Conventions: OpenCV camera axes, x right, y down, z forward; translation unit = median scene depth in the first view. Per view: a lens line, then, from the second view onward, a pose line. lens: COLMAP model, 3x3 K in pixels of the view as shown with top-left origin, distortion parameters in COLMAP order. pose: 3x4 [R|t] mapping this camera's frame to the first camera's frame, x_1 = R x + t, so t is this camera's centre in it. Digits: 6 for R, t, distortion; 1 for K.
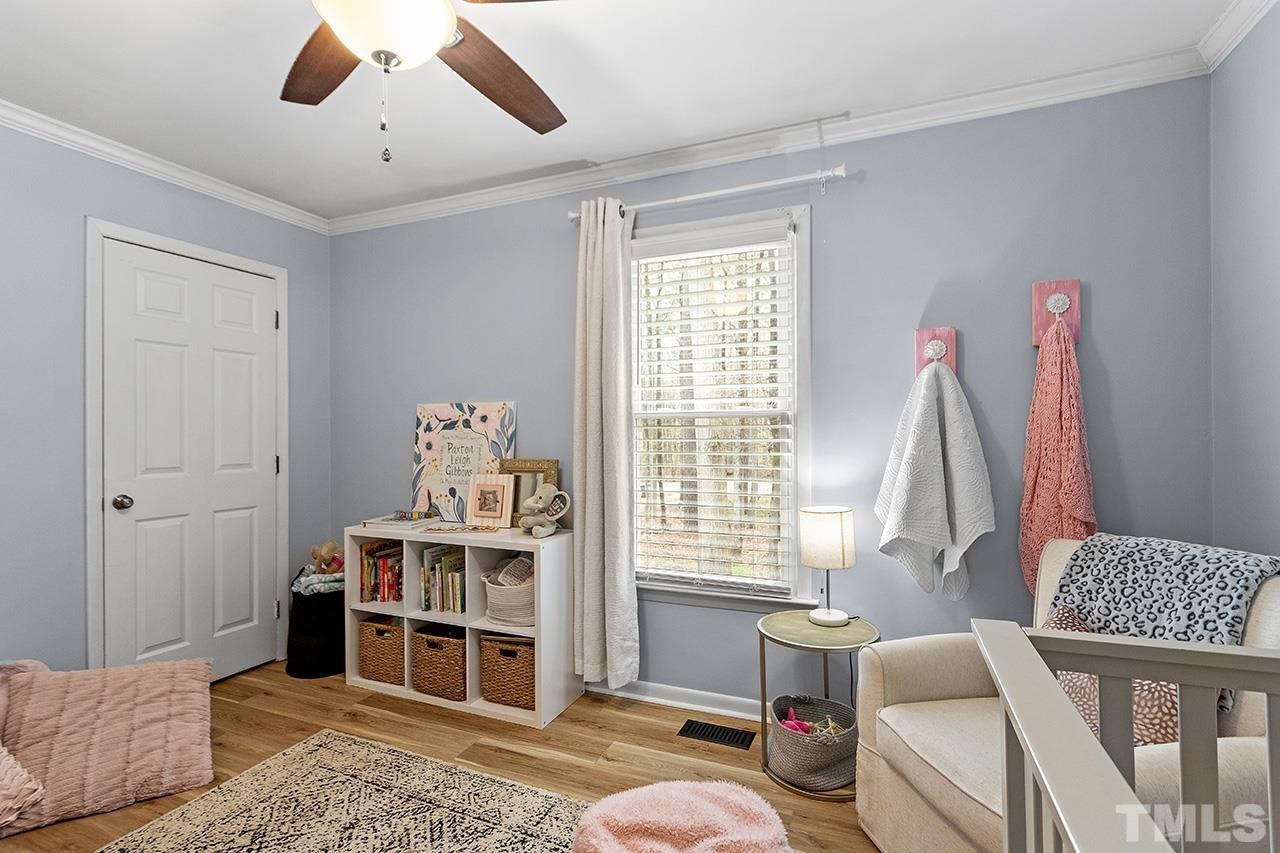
lens RADIAL K [[612.4, 0, 640.0], [0, 612.4, 426.5], [0, 0, 1]] dist [-0.000026, 0.000118]
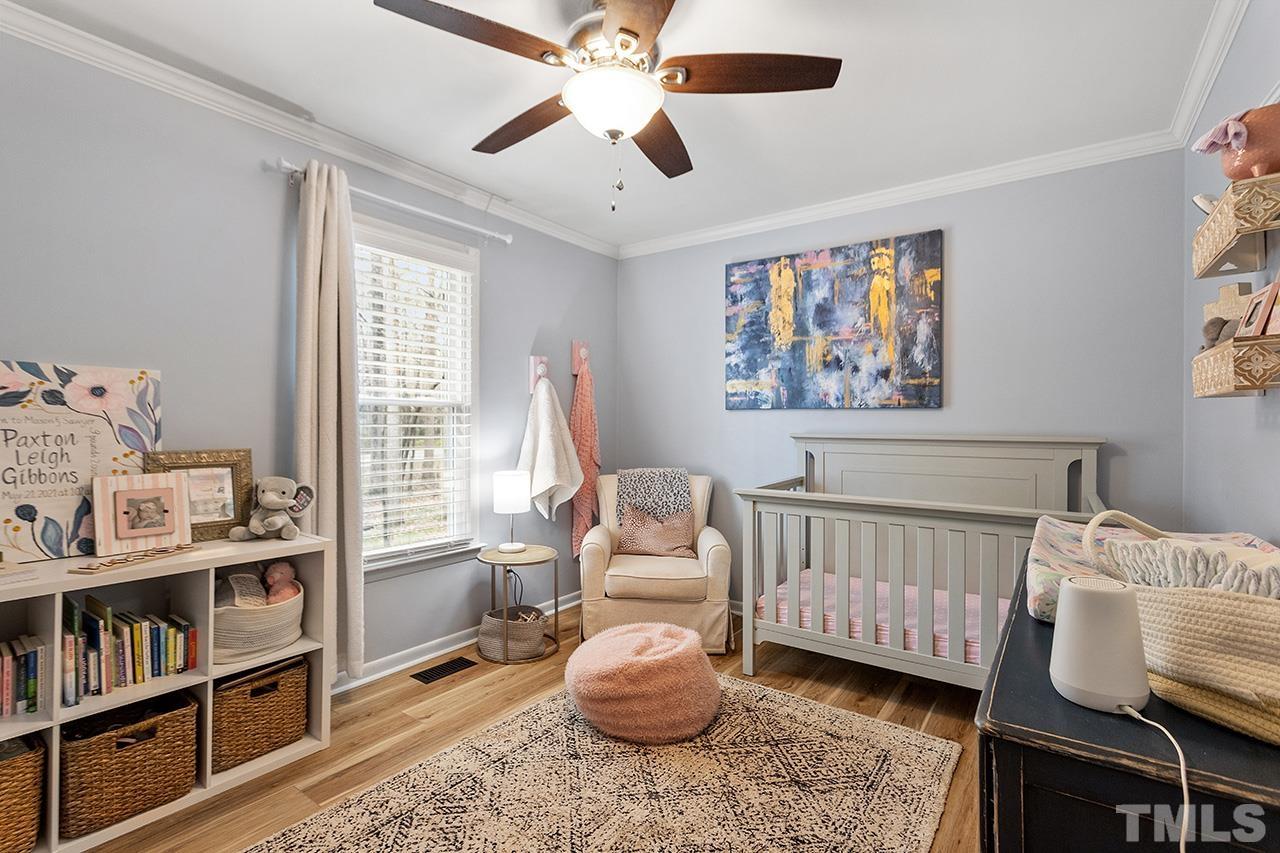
lens RADIAL K [[597.1, 0, 640.0], [0, 597.1, 426.5], [0, 0, 1]] dist [0.001229, 0.001091]
pose [[0.208691, 0.006684, 0.977959, -0.862083], [-0.010458, 0.999935, -0.004603, 0.024115], [-0.977926, -0.009267, 0.208747, 0.351633]]
